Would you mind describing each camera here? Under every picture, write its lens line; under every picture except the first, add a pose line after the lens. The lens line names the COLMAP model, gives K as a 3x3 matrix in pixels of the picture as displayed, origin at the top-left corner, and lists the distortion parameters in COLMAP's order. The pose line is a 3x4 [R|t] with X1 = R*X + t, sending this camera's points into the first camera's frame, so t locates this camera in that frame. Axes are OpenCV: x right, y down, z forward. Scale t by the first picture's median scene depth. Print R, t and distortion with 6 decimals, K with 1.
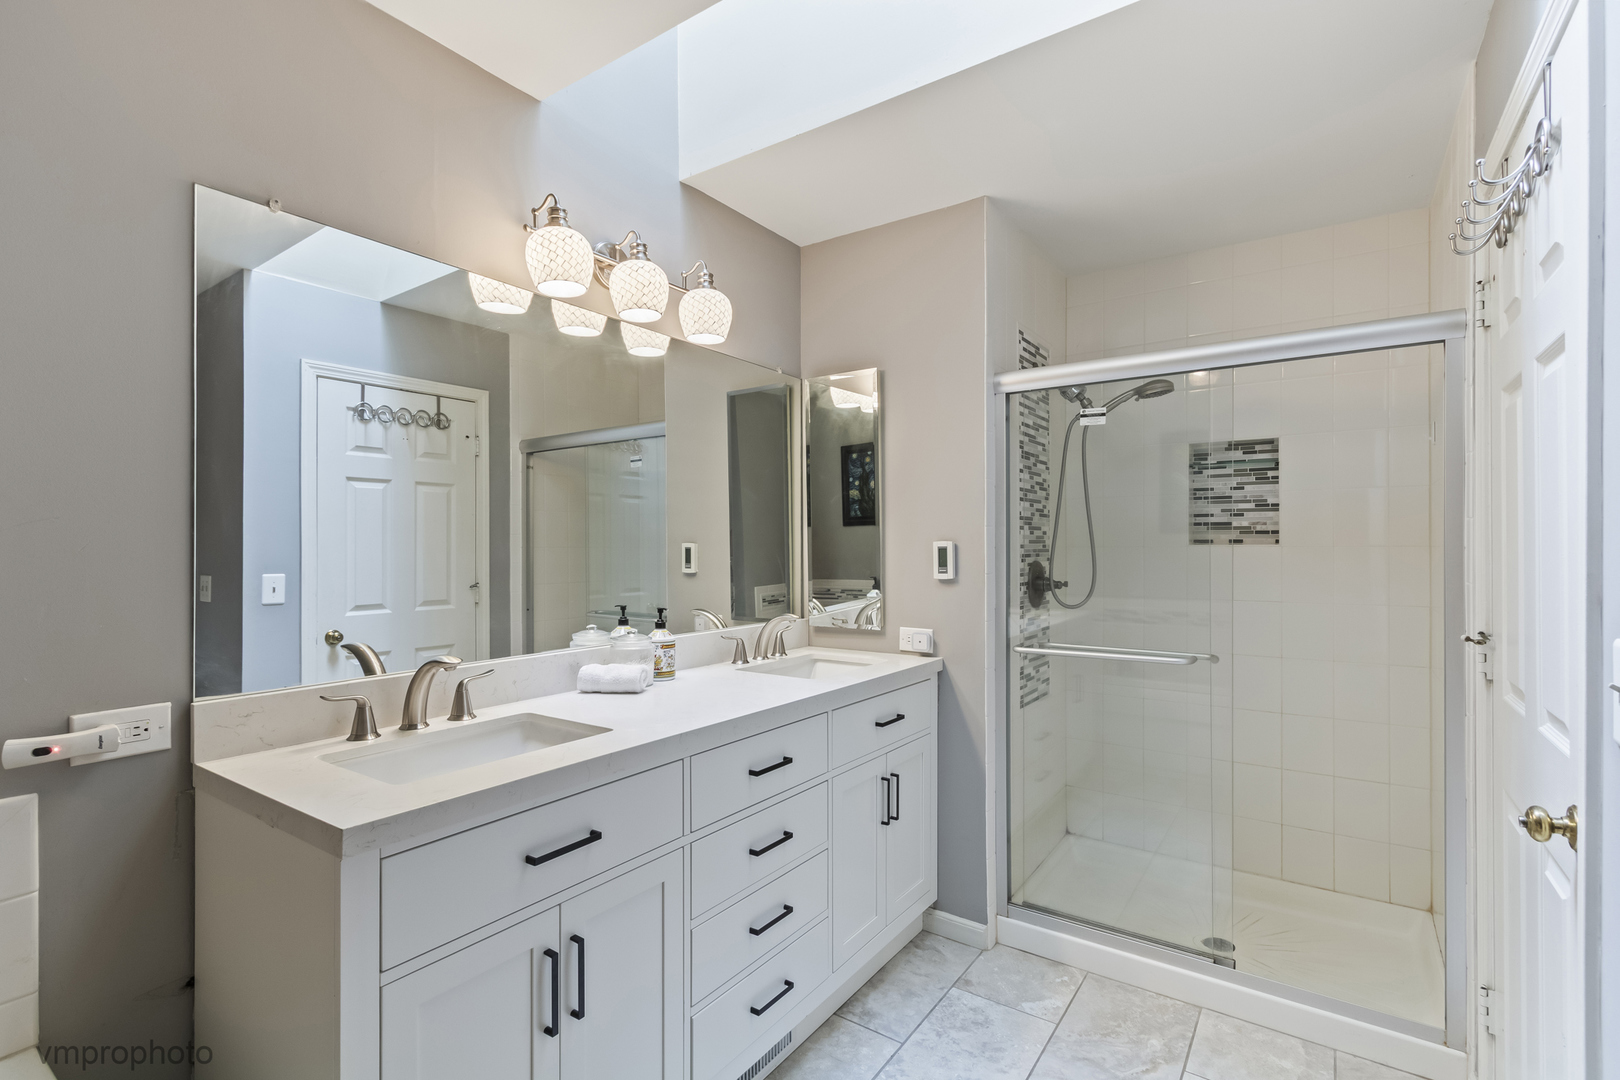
lens RADIAL K [[753.1, 0, 801.3], [0, 753.1, 542.4], [0, 0, 1]] dist [-0.035453, -0.000699]
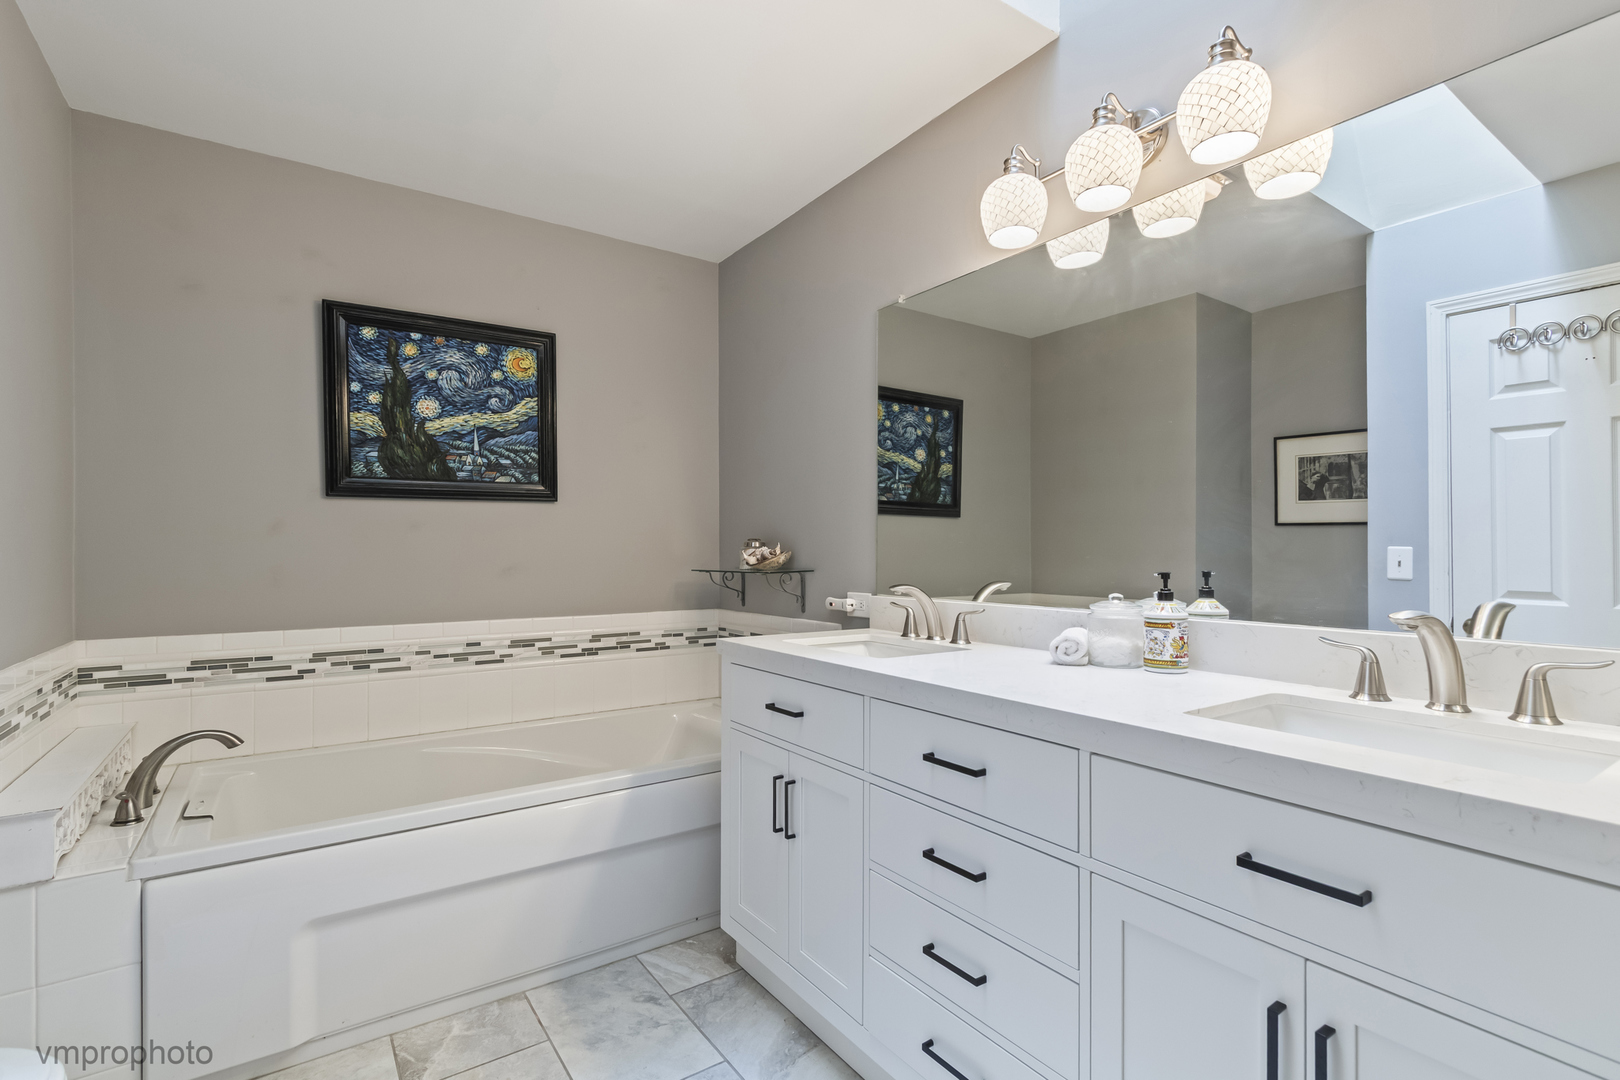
lens RADIAL K [[753.1, 0, 801.7], [0, 753.1, 543.3], [0, 0, 1]] dist [-0.035453, -0.000699]
pose [[-0.349183, -0.003809, -0.937047, 0.382334], [0.000073, 0.999992, -0.004092, 0.039370], [0.937055, -0.001498, -0.349179, 0.584430]]
